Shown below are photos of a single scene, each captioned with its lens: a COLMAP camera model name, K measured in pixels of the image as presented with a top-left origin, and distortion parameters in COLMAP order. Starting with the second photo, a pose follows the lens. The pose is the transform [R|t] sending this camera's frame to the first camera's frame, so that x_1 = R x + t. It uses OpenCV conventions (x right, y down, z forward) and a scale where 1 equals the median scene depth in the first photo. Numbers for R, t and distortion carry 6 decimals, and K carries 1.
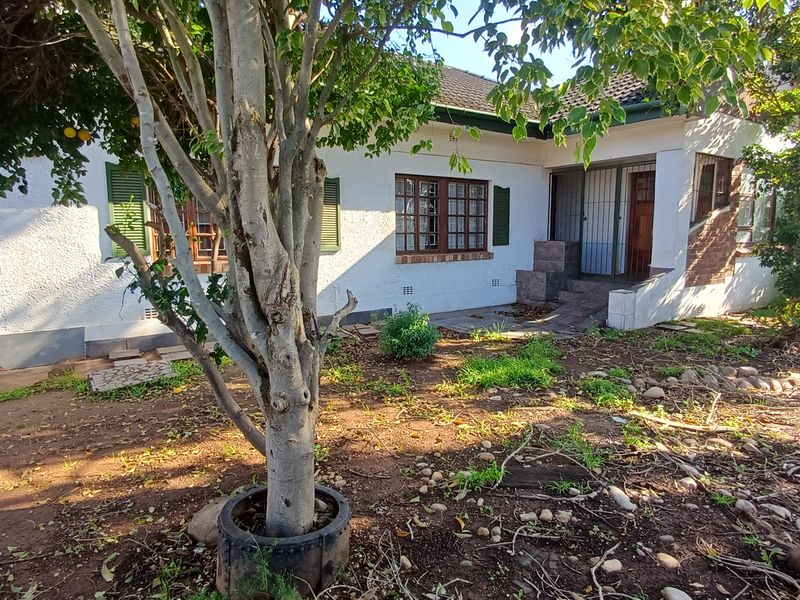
lens RADIAL K [[496.4, 0, 394.9], [0, 496.4, 305.7], [0, 0, 1]] dist [0.008216, -0.008458]
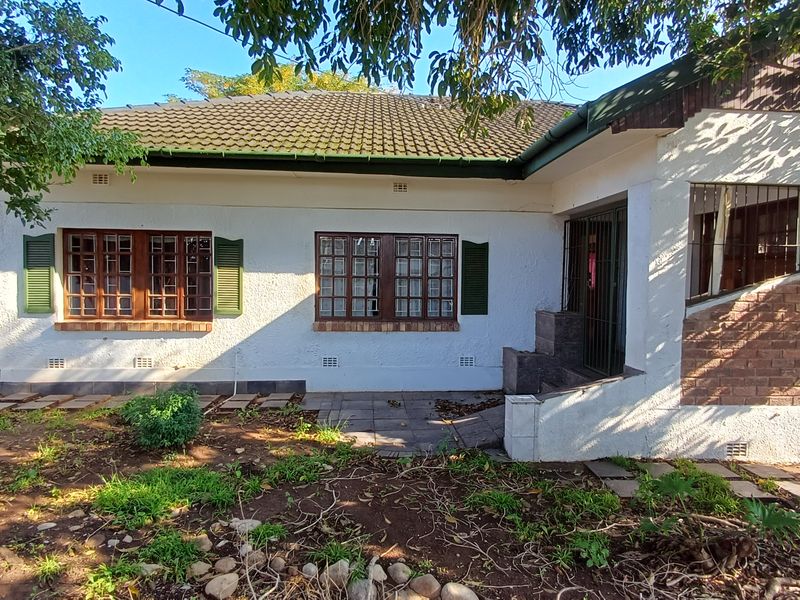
lens RADIAL K [[496.4, 0, 393.4], [0, 496.4, 296.4], [0, 0, 1]] dist [0.008216, -0.008458]
pose [[0.863127, 0.034670, -0.503796, 0.567962], [-0.089235, 0.992412, -0.084586, -0.083161], [0.497041, 0.117965, 0.859671, 0.297759]]
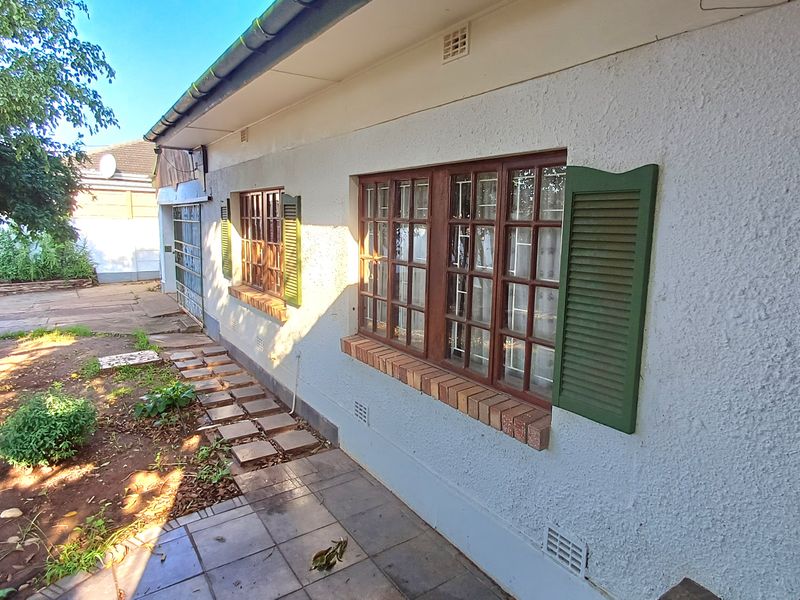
lens RADIAL K [[496.4, 0, 388.4], [0, 496.4, 283.9], [0, 0, 1]] dist [0.008216, -0.008458]
pose [[-0.033488, 0.142499, -0.989228, 0.500796], [-0.155199, 0.977036, 0.145996, -0.231637], [0.987315, 0.158416, -0.010603, 1.028047]]
